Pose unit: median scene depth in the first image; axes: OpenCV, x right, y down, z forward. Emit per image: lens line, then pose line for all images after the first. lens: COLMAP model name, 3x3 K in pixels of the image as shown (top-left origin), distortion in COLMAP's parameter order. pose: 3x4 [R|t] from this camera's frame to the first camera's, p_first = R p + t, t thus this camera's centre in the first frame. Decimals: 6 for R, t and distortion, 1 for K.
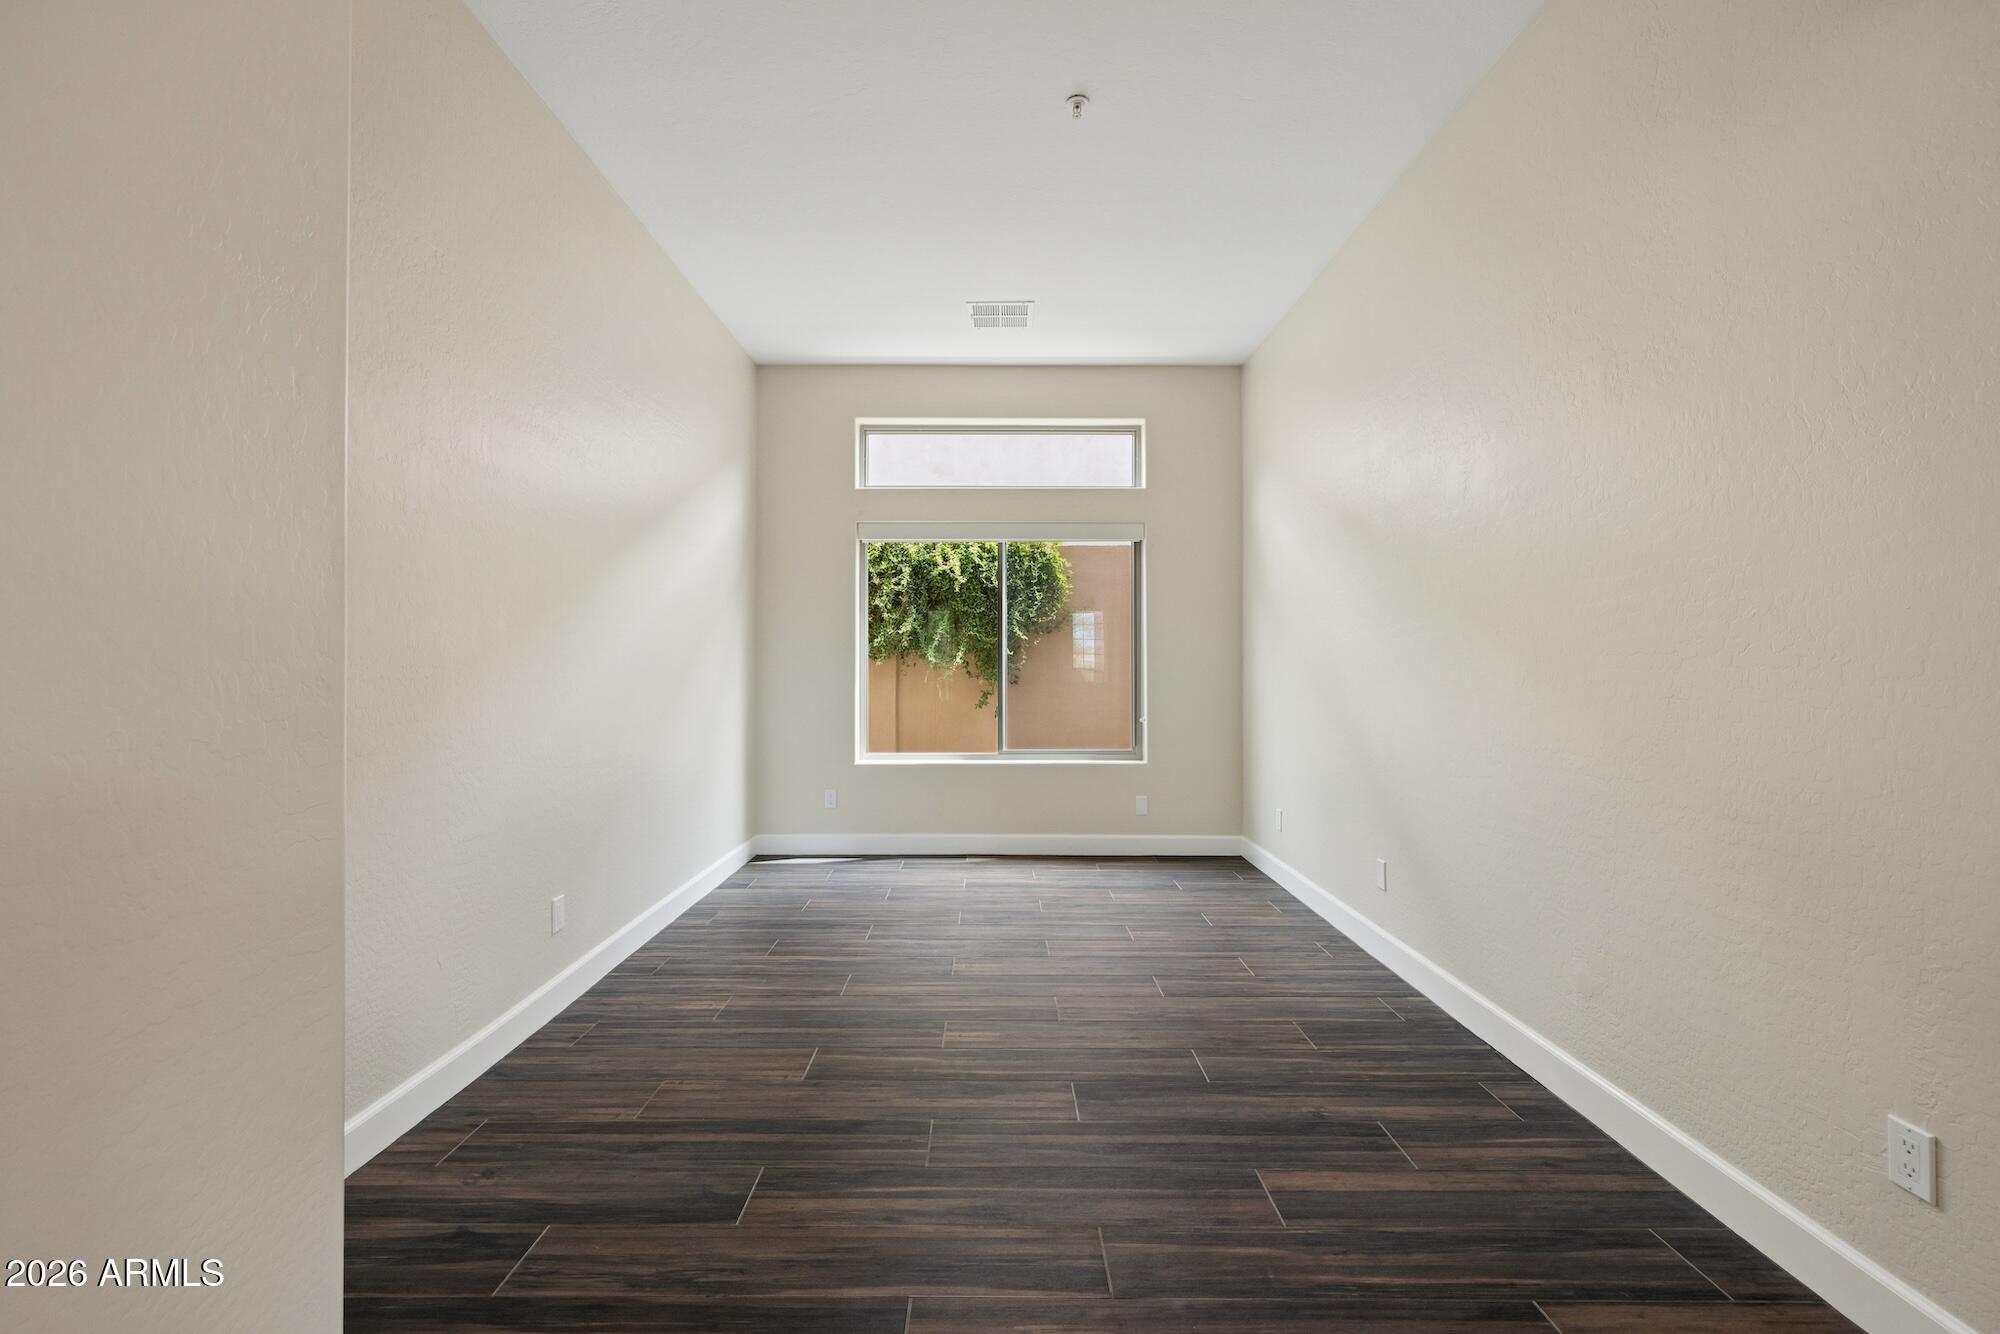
lens RADIAL K [[839.0, 0, 996.2], [0, 839.0, 665.0], [0, 0, 1]] dist [0.002923, 0.000171]
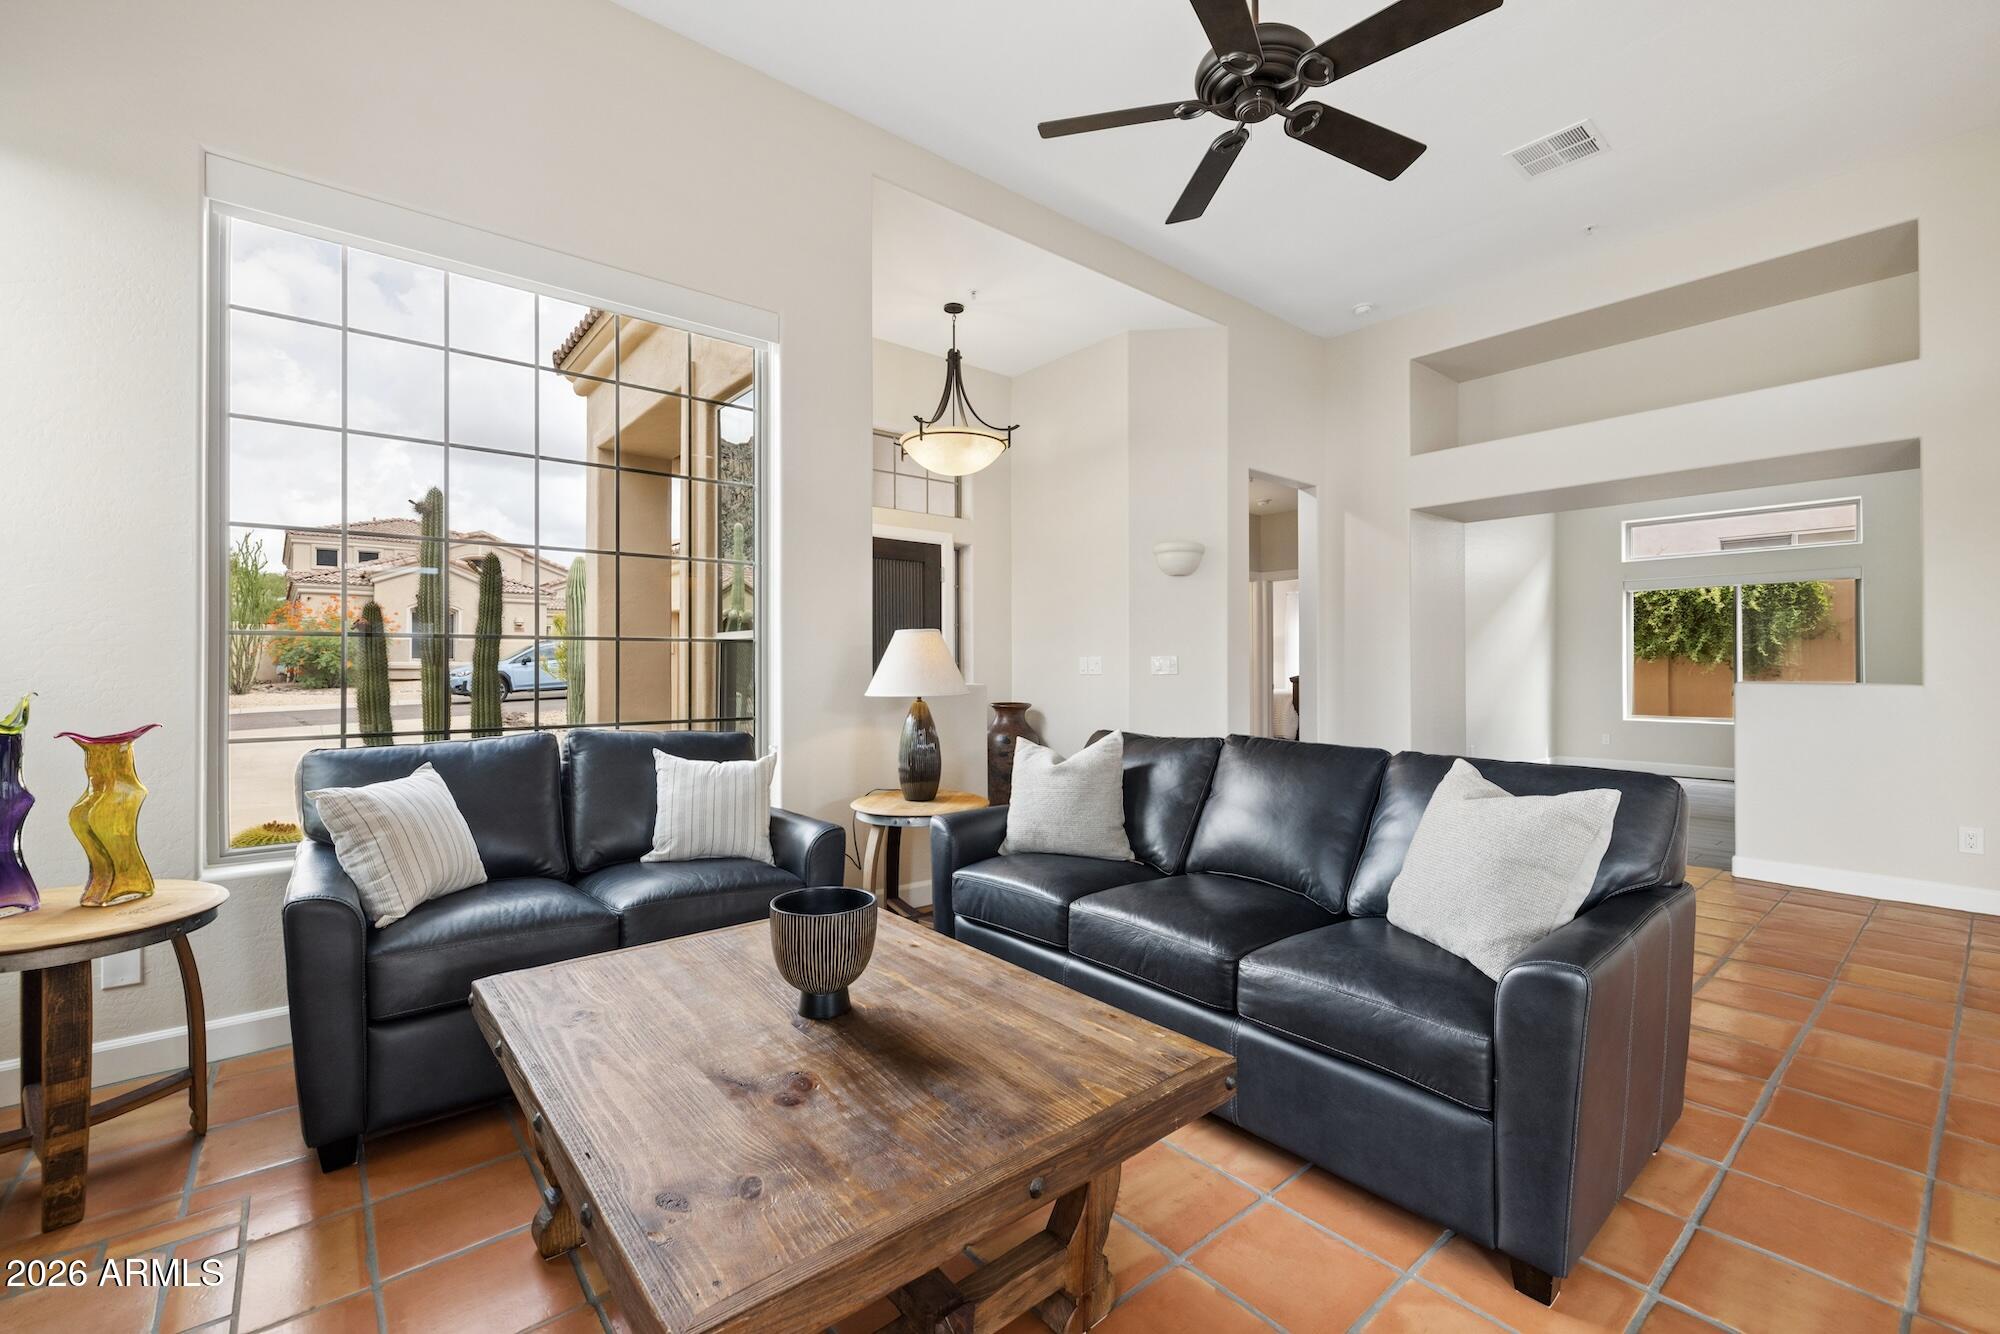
lens RADIAL K [[839.0, 0, 990.7], [0, 839.0, 666.6], [0, 0, 1]] dist [0.002923, 0.000171]
pose [[0.635470, -0.000506, -0.772126, 0.276066], [-0.001762, 0.999996, -0.002106, 0.010983], [0.772124, 0.002699, 0.635467, -0.894016]]
